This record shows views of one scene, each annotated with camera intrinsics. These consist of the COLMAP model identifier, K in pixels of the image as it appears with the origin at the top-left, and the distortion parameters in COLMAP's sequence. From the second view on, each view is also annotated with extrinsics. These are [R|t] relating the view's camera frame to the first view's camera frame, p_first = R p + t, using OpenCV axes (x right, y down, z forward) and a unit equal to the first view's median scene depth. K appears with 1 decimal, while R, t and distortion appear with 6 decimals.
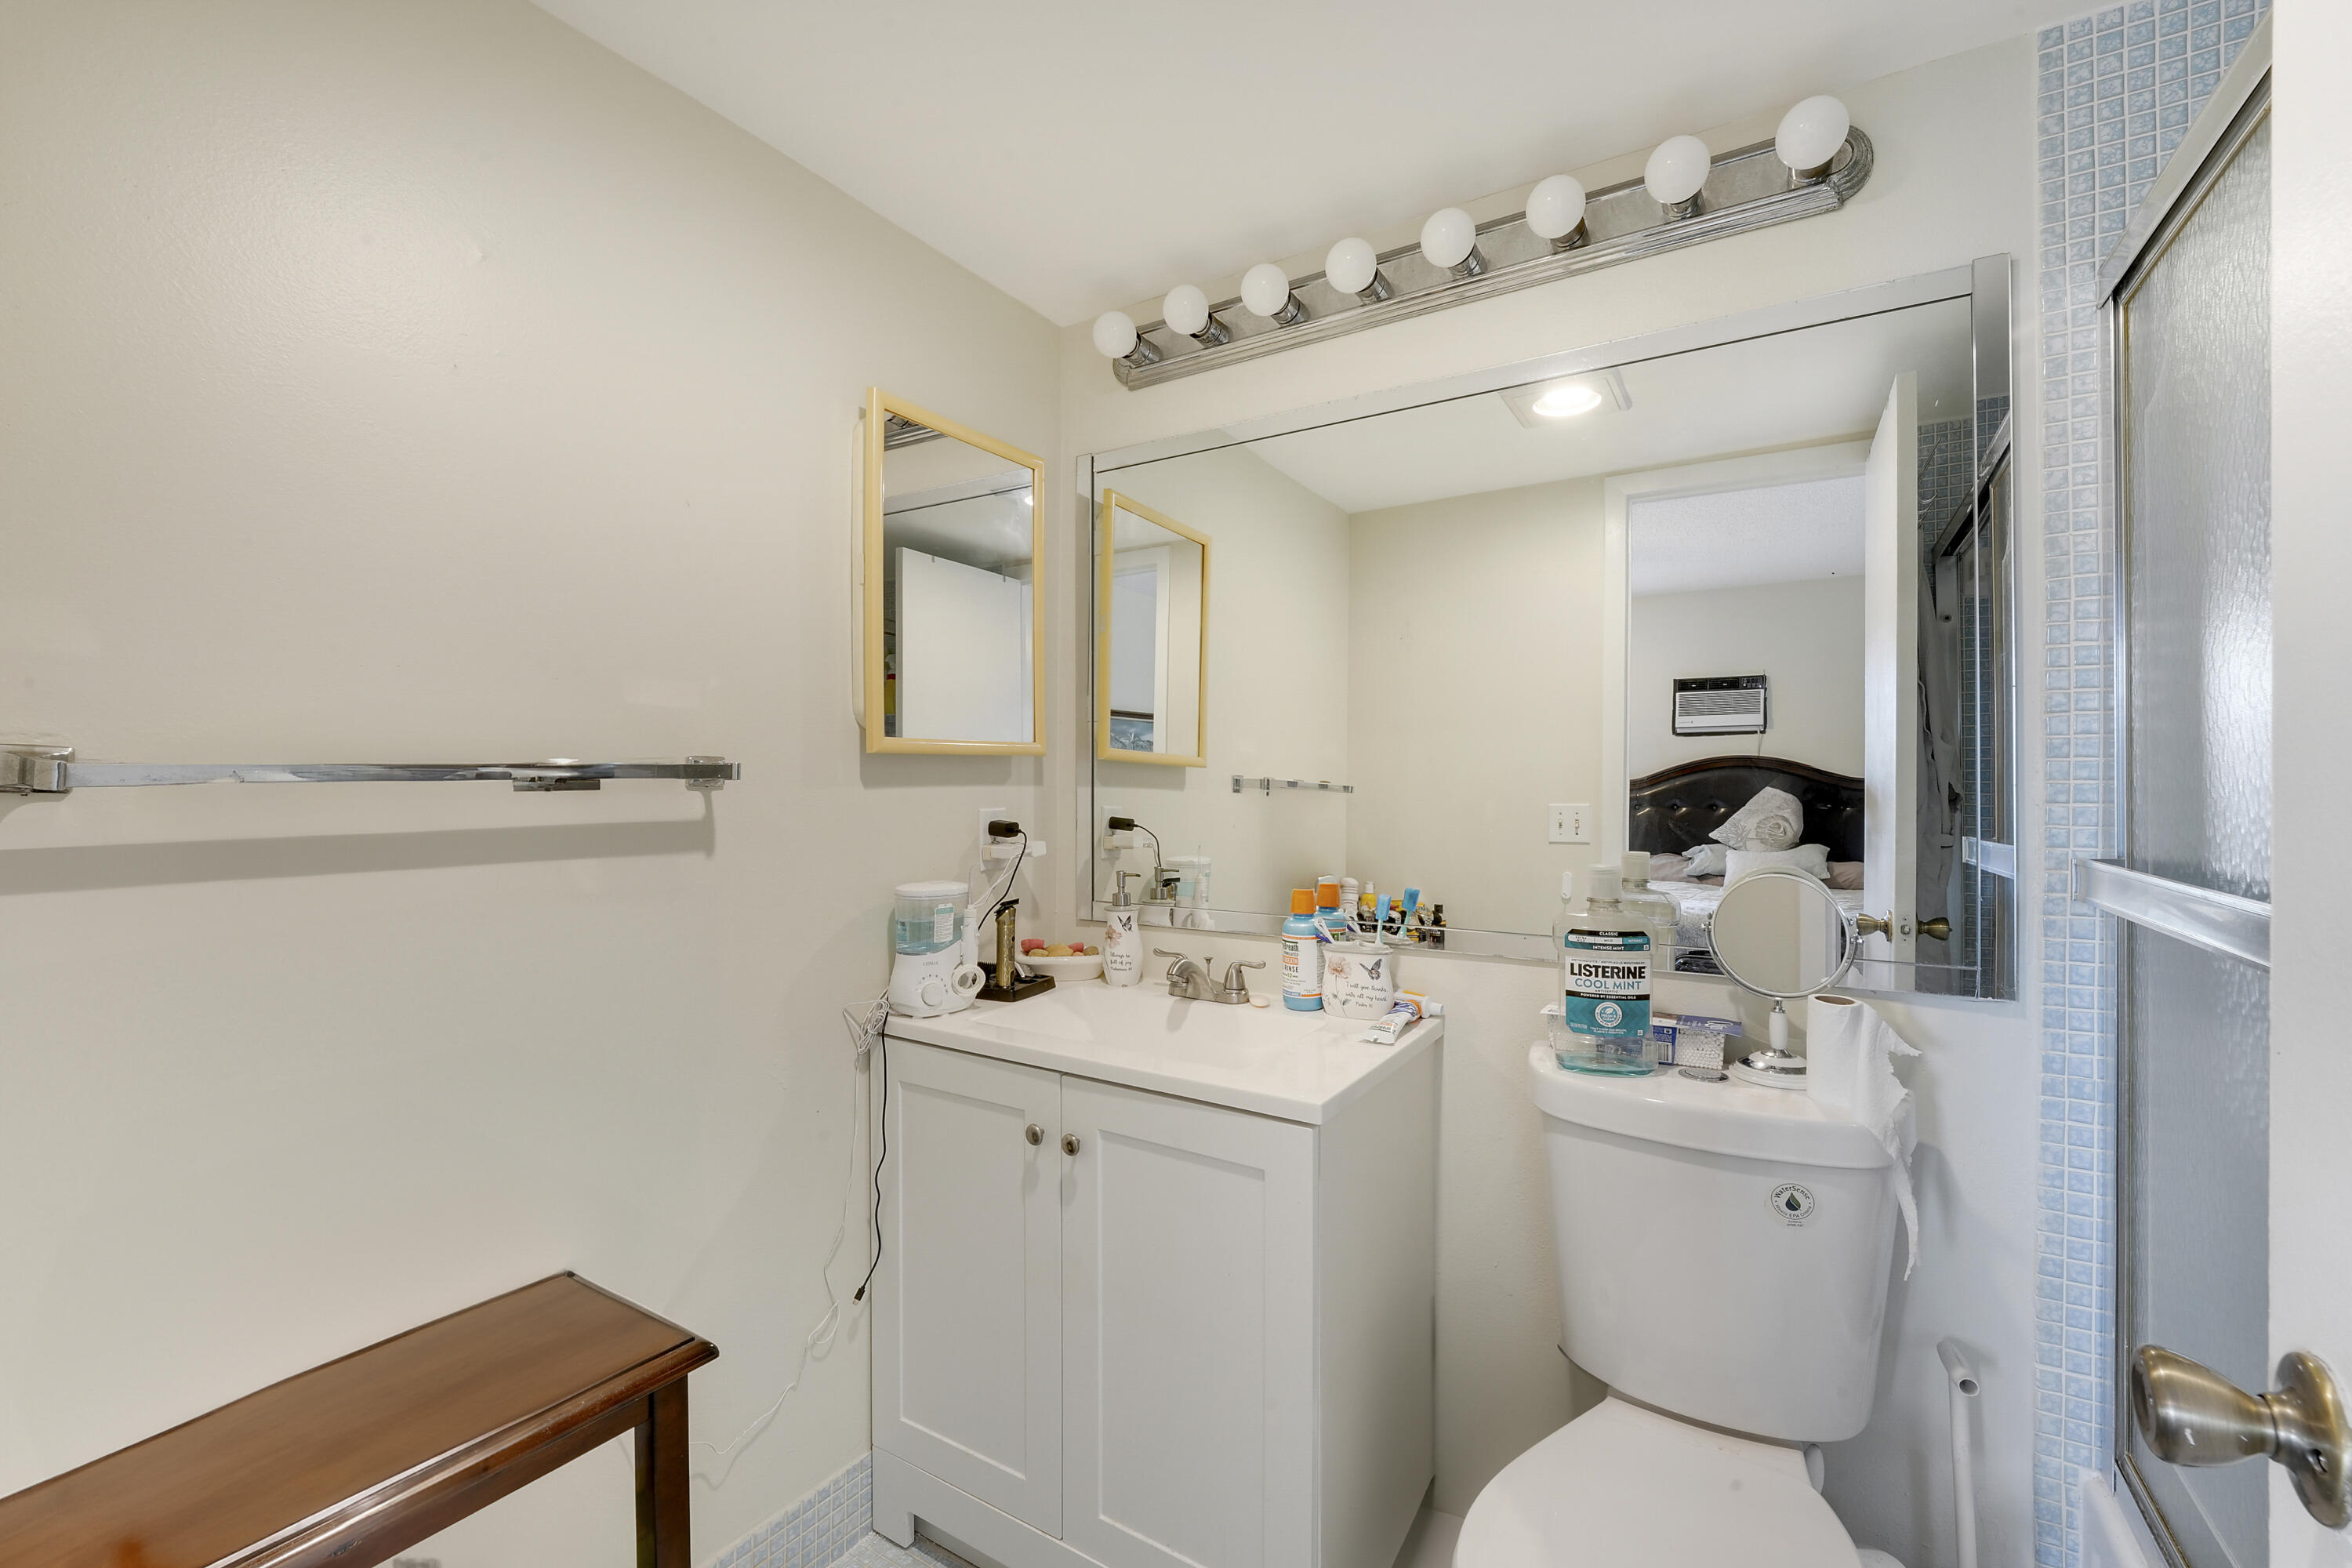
lens RADIAL K [[962.5, 0, 1163.3], [0, 962.5, 781.3], [0, 0, 1]] dist [-0.047279, 0.004085]
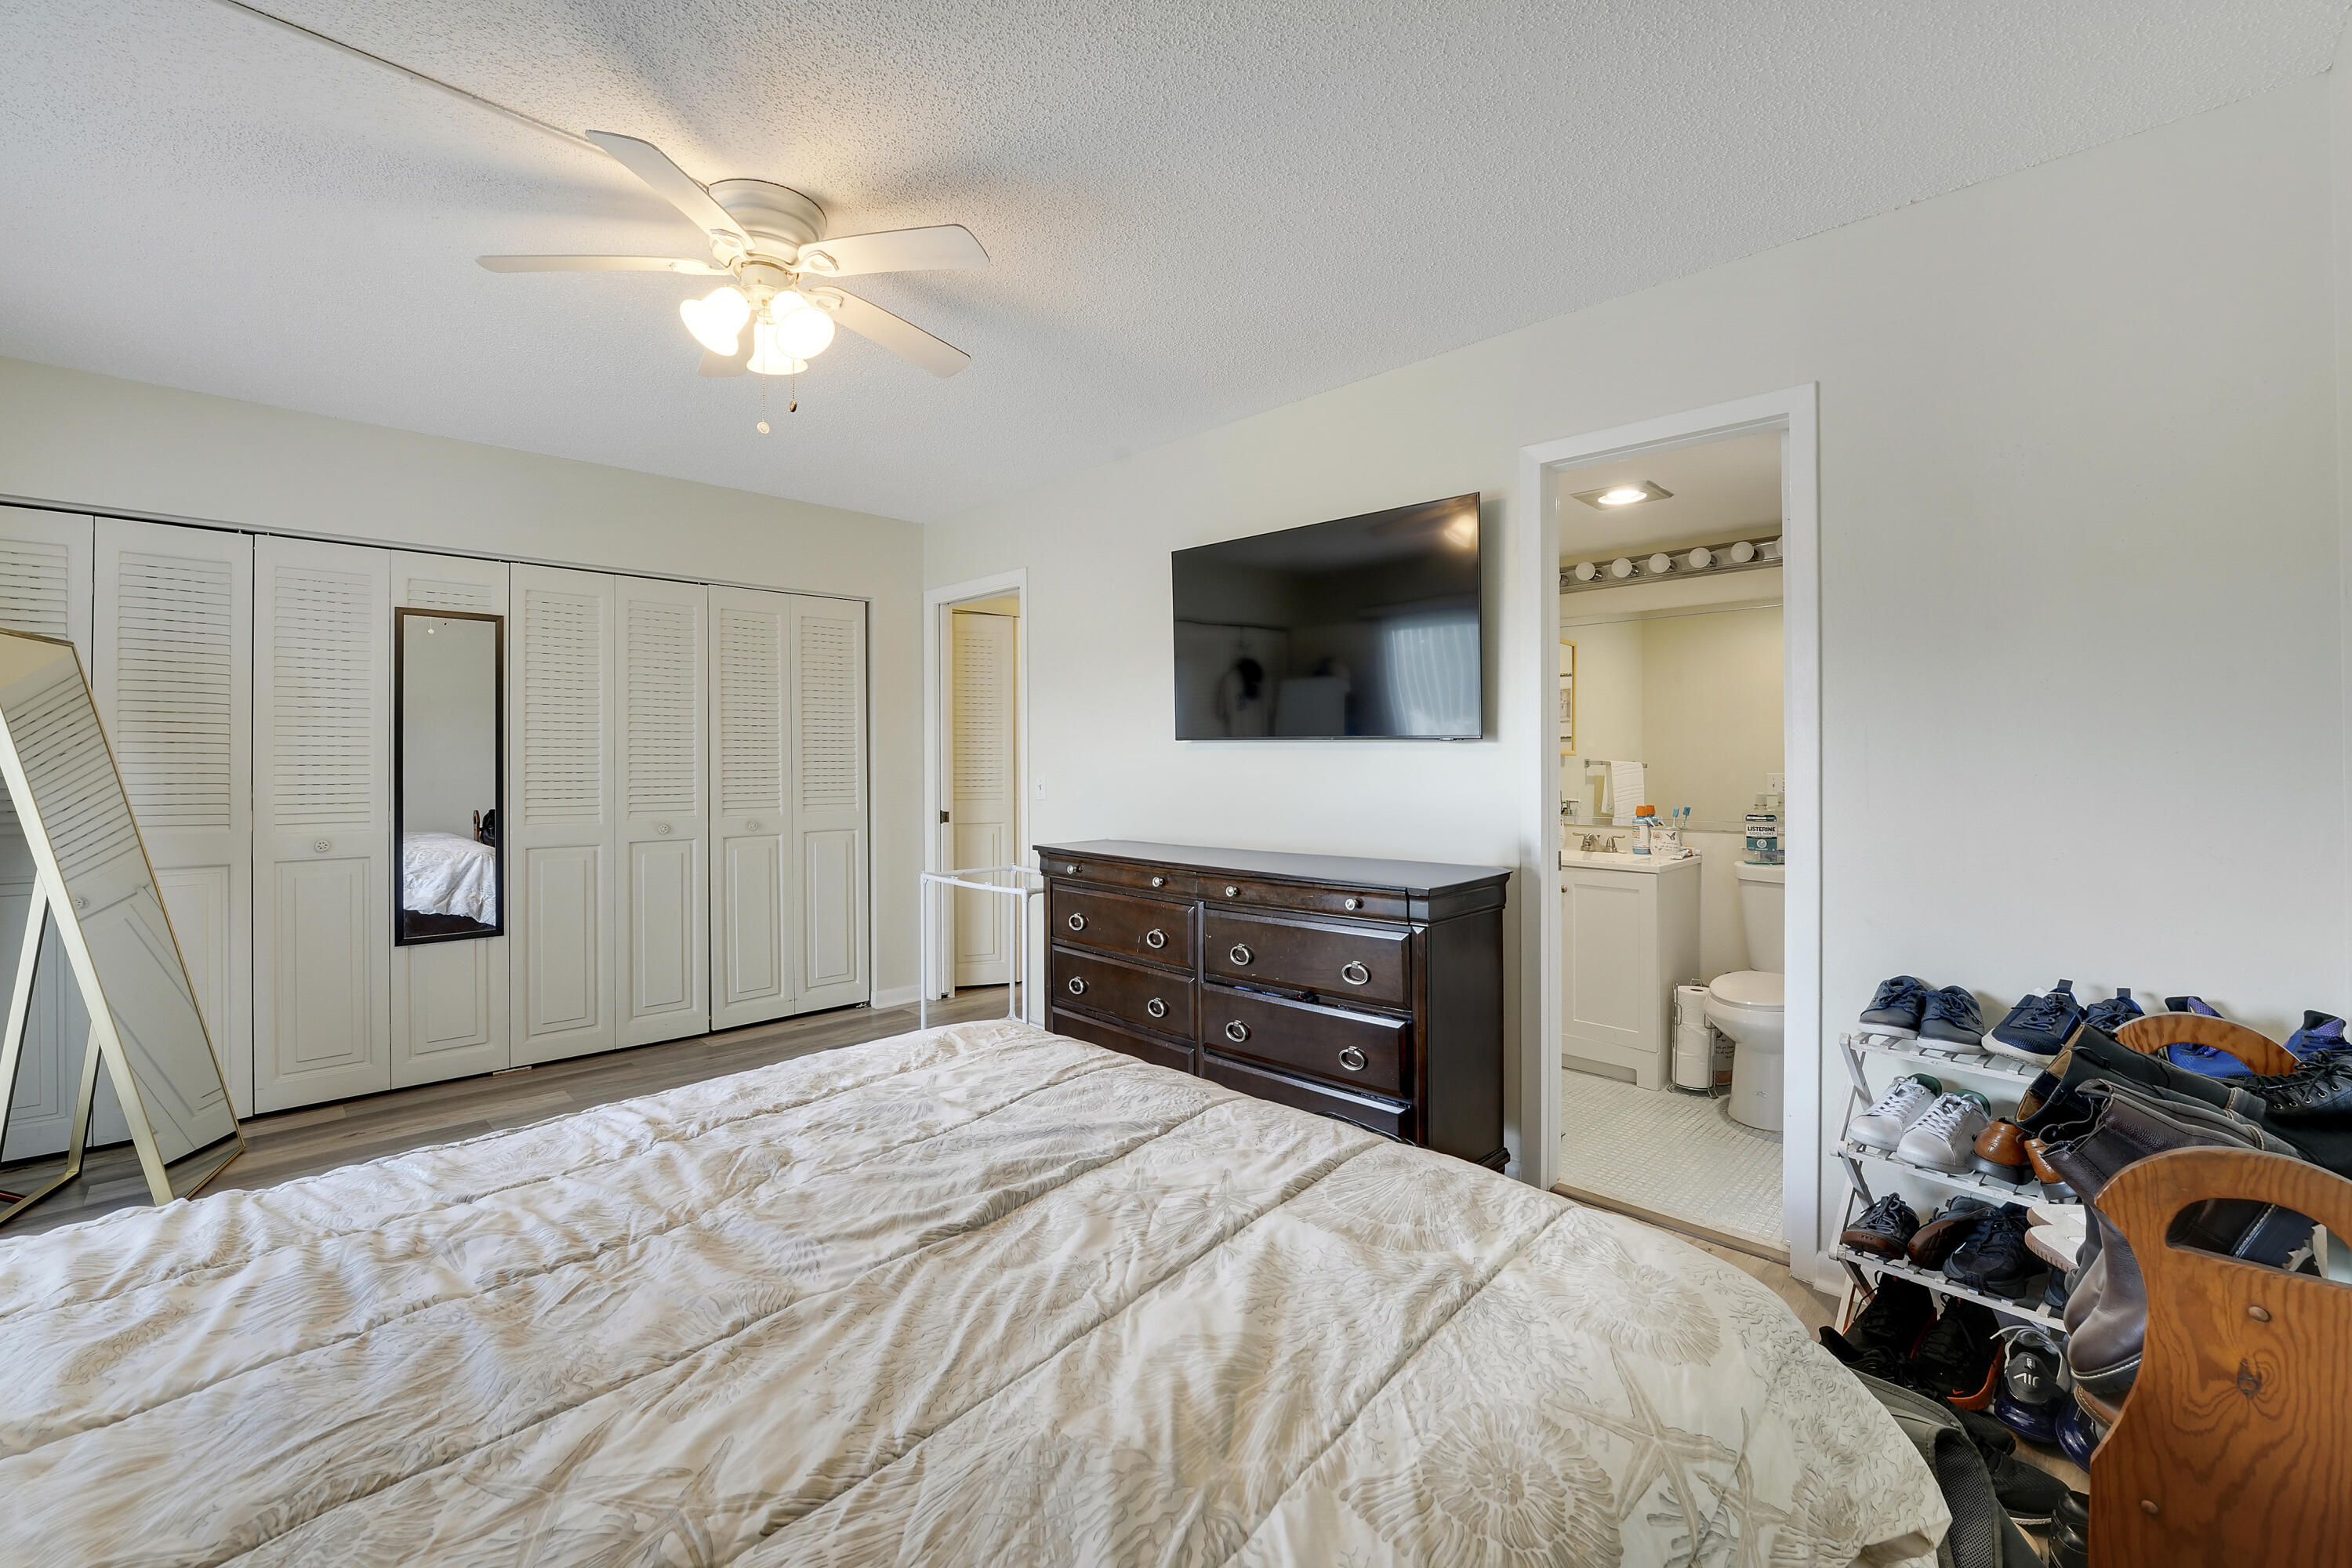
lens RADIAL K [[962.5, 0, 1163.3], [0, 962.5, 781.3], [0, 0, 1]] dist [-0.047279, 0.004085]
pose [[0.968709, -0.003267, -0.248178, -0.544945], [0.009799, 0.999637, 0.025088, -0.034191], [0.248006, -0.026734, 0.968390, -2.091055]]
